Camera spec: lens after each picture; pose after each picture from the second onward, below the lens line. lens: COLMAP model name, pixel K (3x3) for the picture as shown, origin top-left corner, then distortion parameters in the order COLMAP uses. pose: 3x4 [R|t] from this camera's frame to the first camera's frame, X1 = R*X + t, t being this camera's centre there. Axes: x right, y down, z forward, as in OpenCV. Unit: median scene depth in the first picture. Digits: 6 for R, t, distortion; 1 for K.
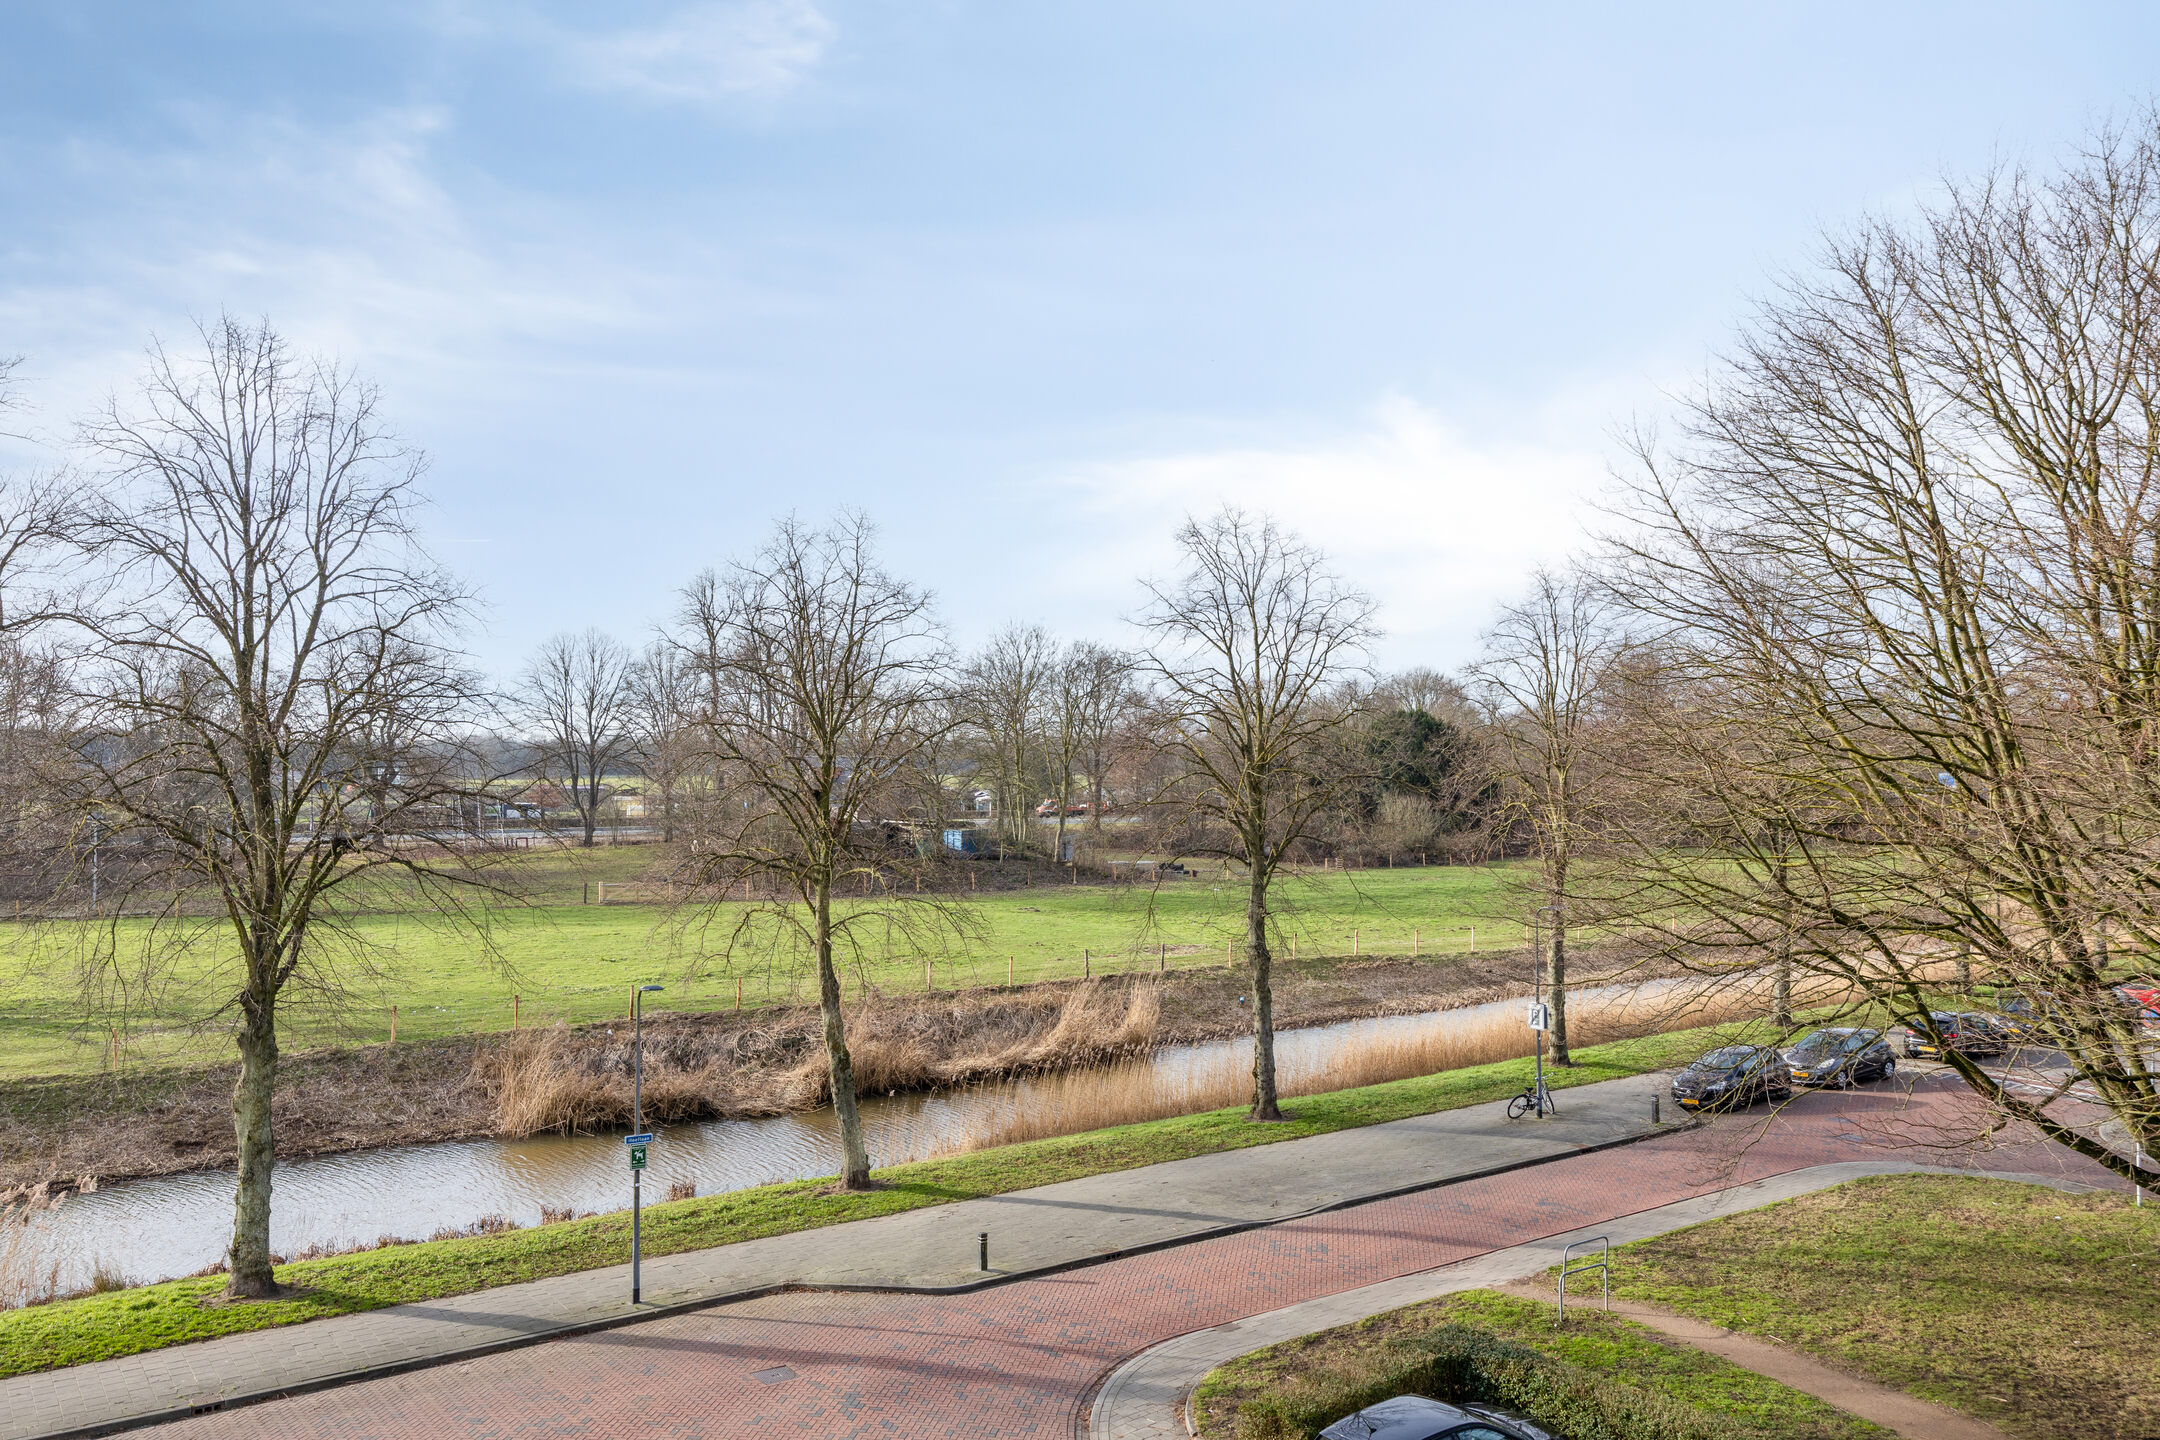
lens RADIAL K [[1645.3, 0, 1077.1], [0, 1645.3, 689.7], [0, 0, 1]] dist [0.005001, -0.010096]
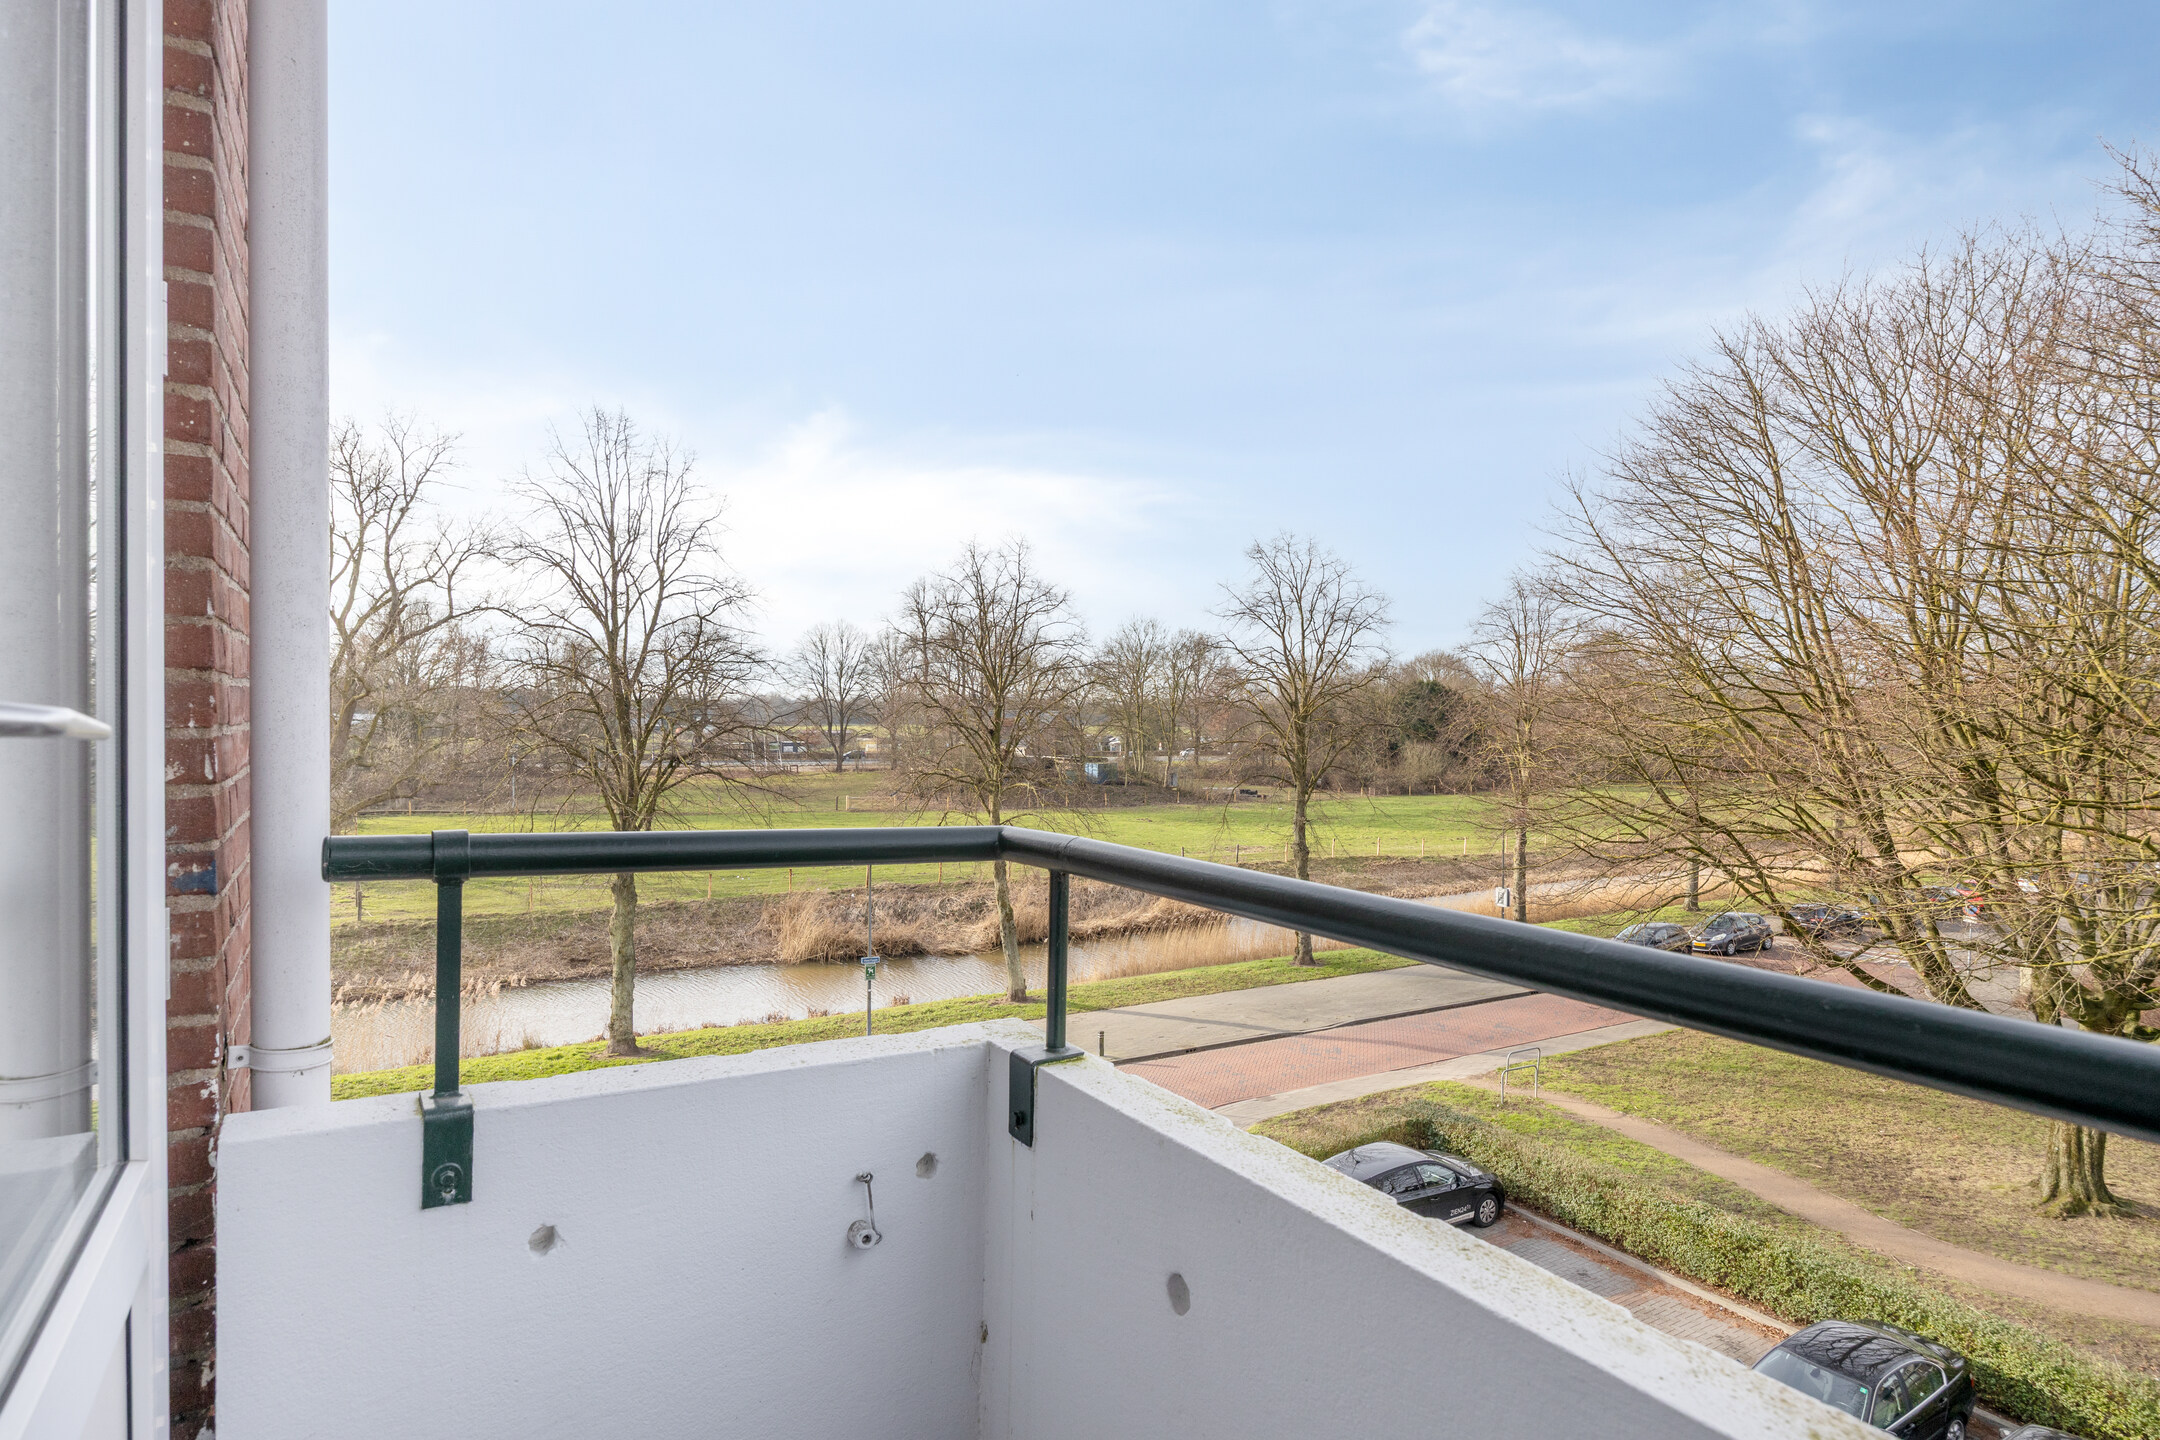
lens RADIAL K [[1191.4, 0, 1075.0], [0, 1191.4, 725.0], [0, 0, 1]] dist [0.002107, -0.005510]
pose [[0.995584, 0.009774, -0.093365, 0.012816], [-0.005155, 0.998756, 0.049589, 0.004512], [0.093734, -0.048888, 0.994396, -0.034182]]
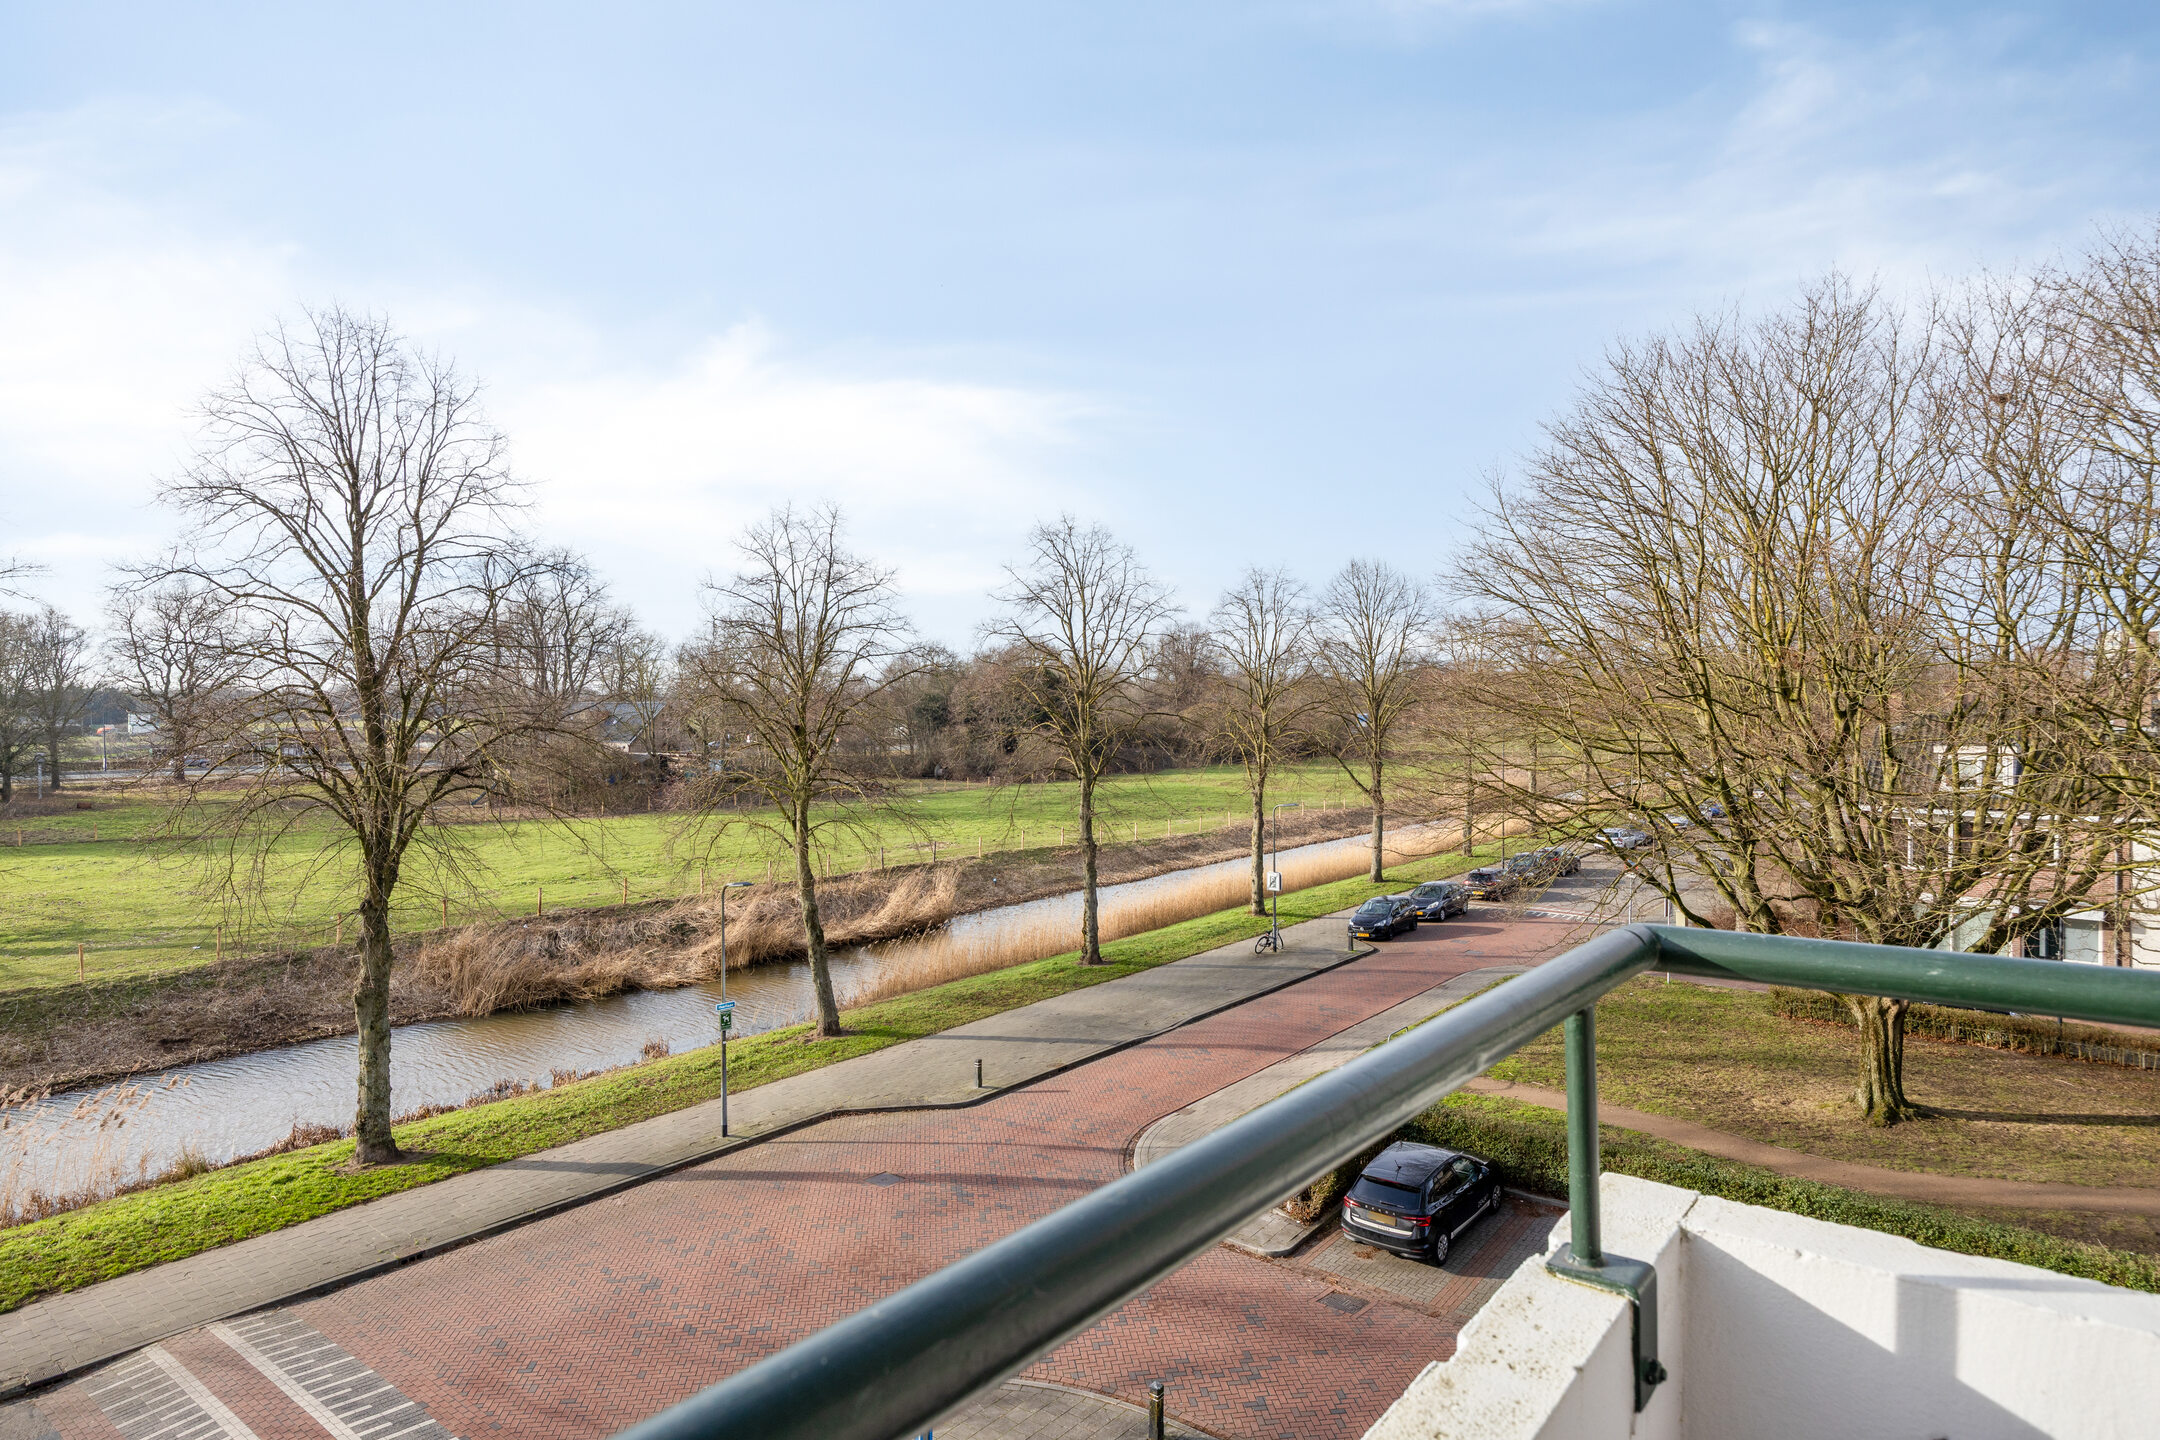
lens RADIAL K [[1225.1, 0, 1064.4], [0, 1225.1, 704.3], [0, 0, 1]] dist [-0.013698, 0.002292]
pose [[0.959855, 0.000028, 0.280498, -0.207162], [-0.011728, 0.999130, 0.040032, 0.004628], [-0.280252, -0.041714, 0.959020, 0.041503]]
